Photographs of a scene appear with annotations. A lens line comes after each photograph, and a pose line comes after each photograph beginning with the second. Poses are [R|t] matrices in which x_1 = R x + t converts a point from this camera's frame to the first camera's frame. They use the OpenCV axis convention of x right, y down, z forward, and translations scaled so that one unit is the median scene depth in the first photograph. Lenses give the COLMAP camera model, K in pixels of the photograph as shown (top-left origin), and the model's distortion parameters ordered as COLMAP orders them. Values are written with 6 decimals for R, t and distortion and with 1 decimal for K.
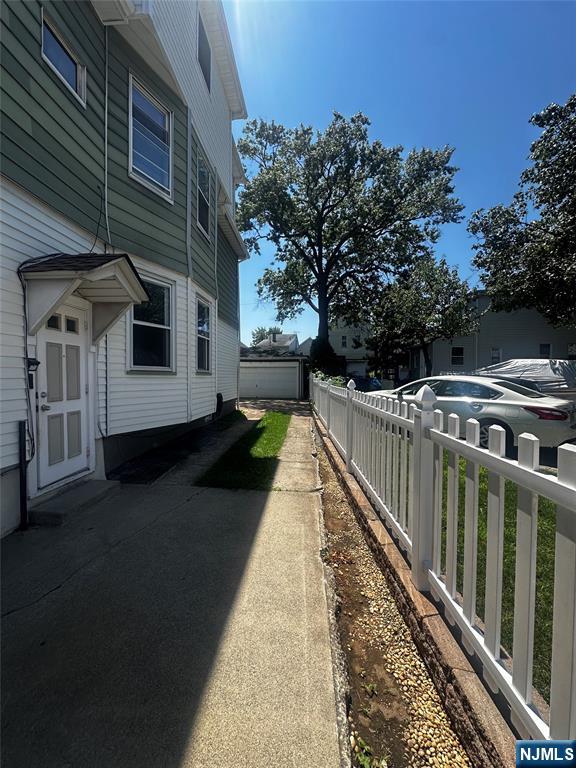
lens RADIAL K [[307.7, 0, 288.4], [0, 307.7, 382.1], [0, 0, 1]] dist [-0.002424, 0.000300]
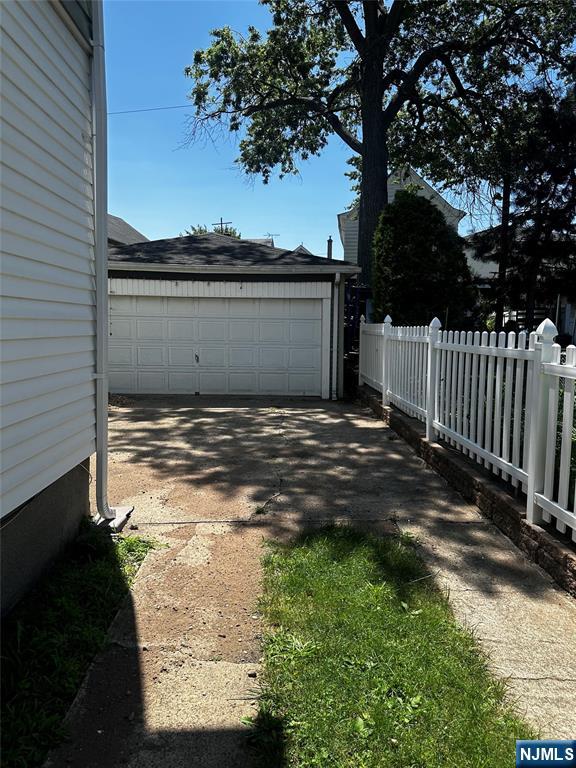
lens RADIAL K [[552.6, 0, 300.0], [0, 552.6, 387.6], [0, 0, 1]] dist [0.034270, -0.000937]
pose [[0.995724, -0.007050, 0.092111, -0.039044], [-0.001303, 0.995912, 0.090317, -0.006519], [-0.092372, -0.090051, 0.991644, 0.311318]]
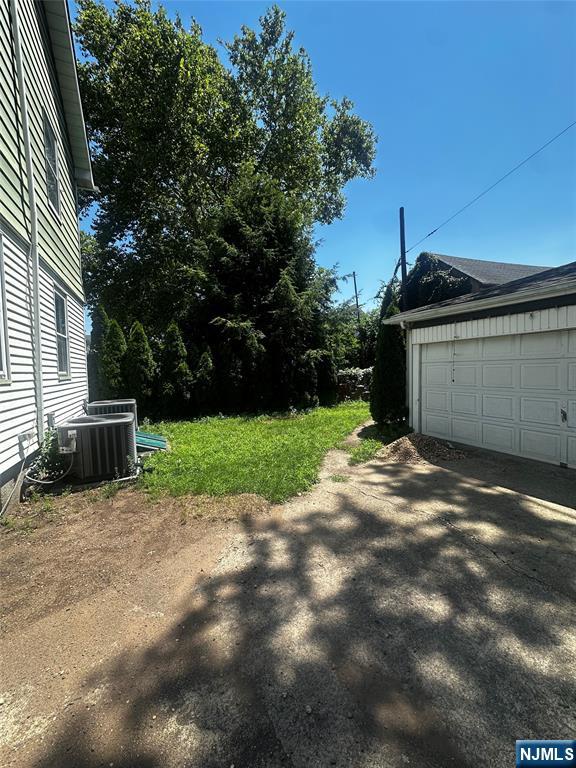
lens RADIAL K [[307.7, 0, 288.4], [0, 307.7, 382.1], [0, 0, 1]] dist [-0.002424, 0.000300]
pose [[0.467544, 0.016545, -0.883815, 0.000068], [0.009216, 0.999679, 0.023590, -0.014300], [0.883922, -0.019174, 0.467242, 0.541720]]
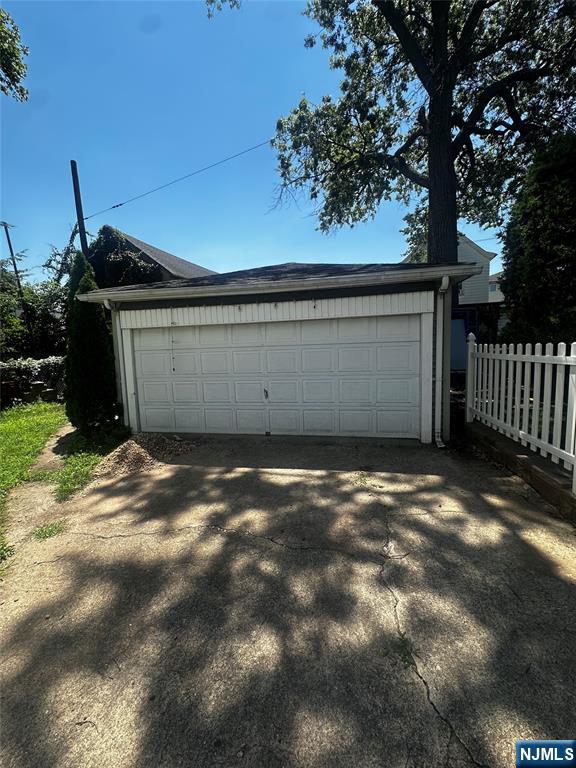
lens RADIAL K [[307.7, 0, 288.4], [0, 307.7, 382.1], [0, 0, 1]] dist [-0.002424, 0.000300]
pose [[0.990372, -0.028346, -0.135500, -0.035955], [0.040349, 0.995419, 0.086677, -0.015477], [0.132423, -0.091310, 0.986979, 0.552983]]
